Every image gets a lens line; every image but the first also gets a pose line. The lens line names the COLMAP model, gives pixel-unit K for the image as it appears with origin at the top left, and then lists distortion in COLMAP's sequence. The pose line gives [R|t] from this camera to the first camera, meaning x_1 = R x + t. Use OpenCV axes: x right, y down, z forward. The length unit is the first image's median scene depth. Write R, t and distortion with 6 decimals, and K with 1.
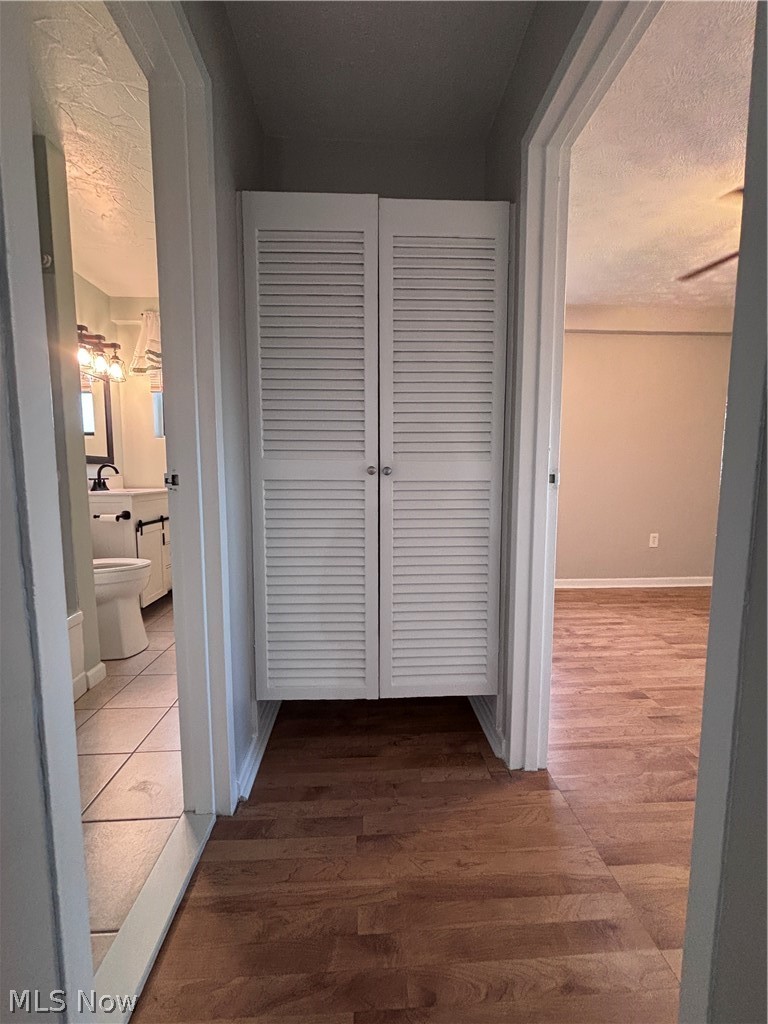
lens RADIAL K [[417.5, 0, 383.0], [0, 417.5, 514.5], [0, 0, 1]] dist [-0.004143, 0.000841]
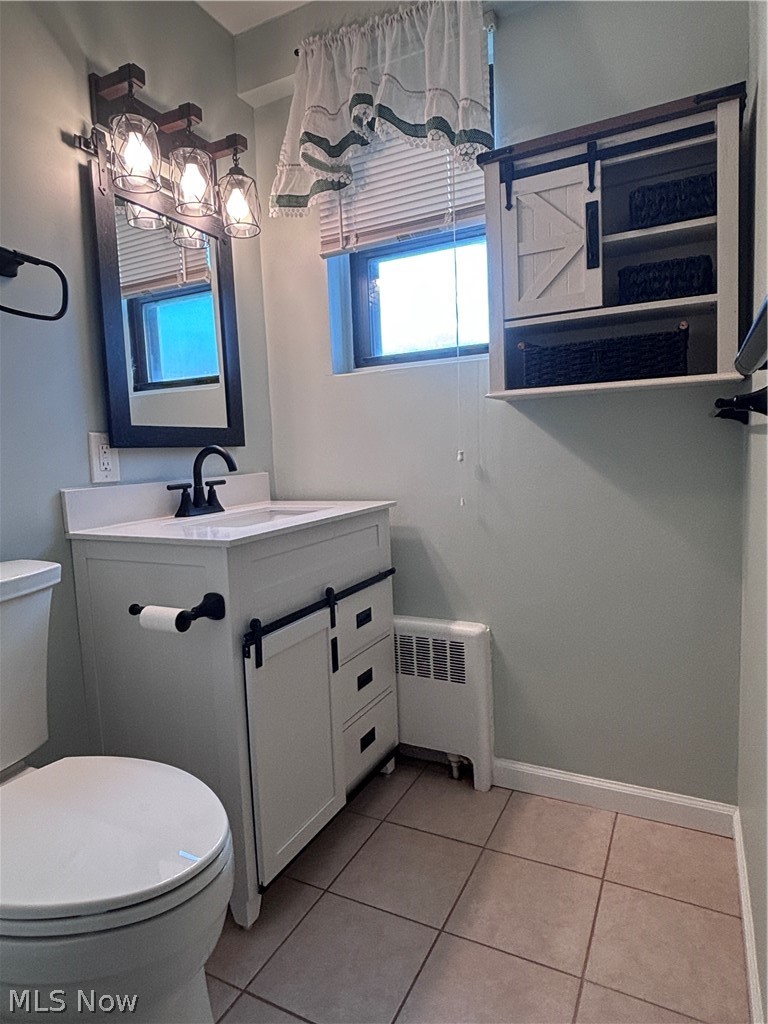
lens RADIAL K [[604.4, 0, 383.9], [0, 604.4, 511.0], [0, 0, 1]] dist [0.014735, -0.014987]
pose [[0.864716, 0.010967, -0.502142, -0.239567], [-0.002698, 0.999849, 0.017191, -0.071151], [0.502254, -0.013510, 0.864614, 0.590633]]
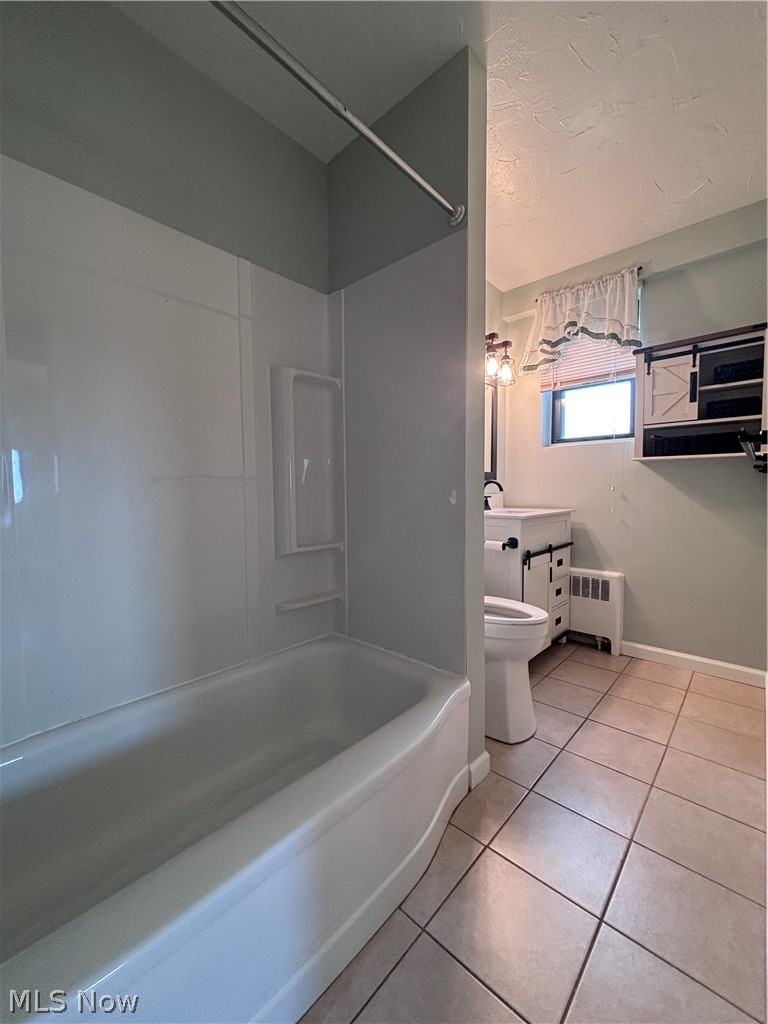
lens RADIAL K [[417.5, 0, 379.5], [0, 417.5, 515.1], [0, 0, 1]] dist [-0.004143, 0.000841]
pose [[0.702295, 0.034466, -0.711051, -0.204552], [-0.061394, 0.998038, -0.012261, -0.023064], [0.709234, 0.052265, 0.703033, 0.227038]]
